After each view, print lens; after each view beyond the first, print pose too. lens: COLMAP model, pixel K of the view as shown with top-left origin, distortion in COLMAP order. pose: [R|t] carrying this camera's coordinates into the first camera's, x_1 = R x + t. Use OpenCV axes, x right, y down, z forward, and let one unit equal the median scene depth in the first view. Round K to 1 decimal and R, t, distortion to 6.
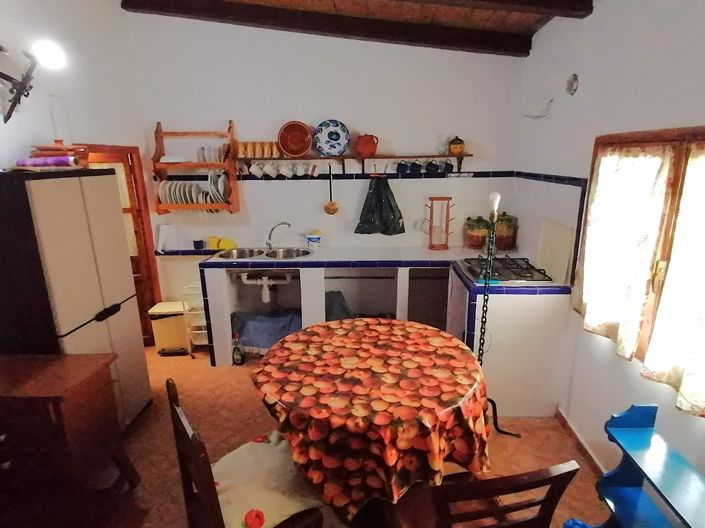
lens RADIAL K [[418.2, 0, 352.2], [0, 418.2, 263.4], [0, 0, 1]] dist [0.007293, -0.001873]
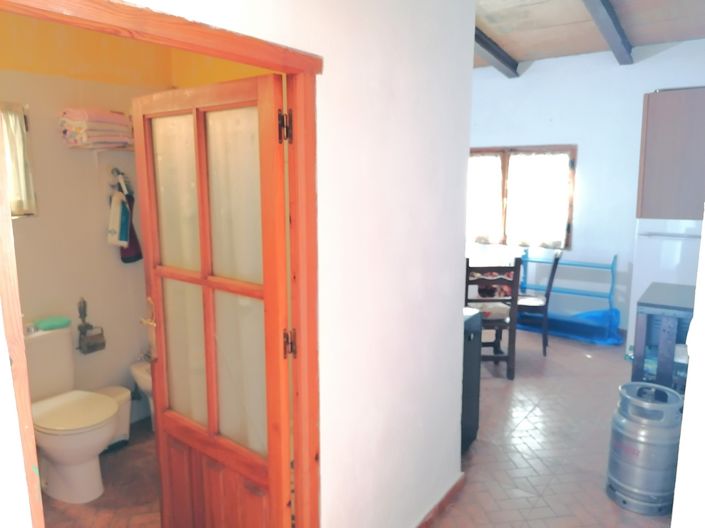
lens RADIAL K [[540.3, 0, 351.5], [0, 540.3, 265.8], [0, 0, 1]] dist [-0.057262, -0.007772]
pose [[0.539005, -0.124371, 0.833070, -1.202451], [0.207775, 0.978108, 0.011591, 0.078134], [-0.816274, 0.166843, 0.553046, 0.024402]]
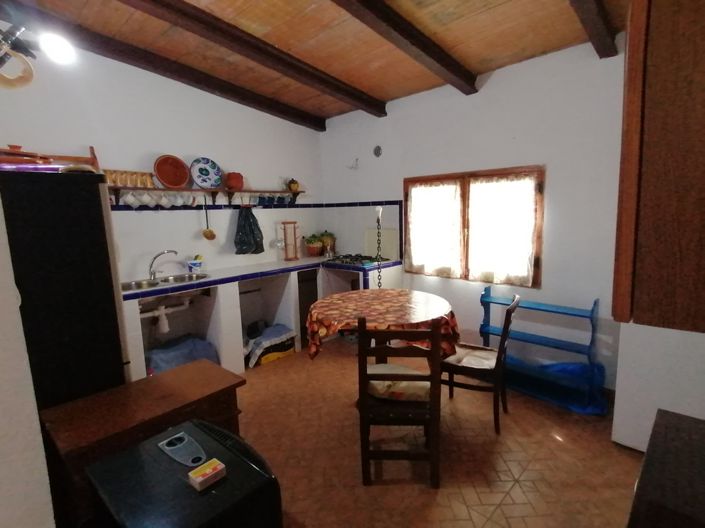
lens RADIAL K [[389.4, 0, 353.7], [0, 389.4, 263.2], [0, 0, 1]] dist [0.007104, 0.001865]
pose [[0.635015, -0.104293, 0.765427, -0.624528], [0.207619, 0.977429, -0.039066, 0.063773], [-0.744077, 0.183724, 0.642335, 0.064021]]
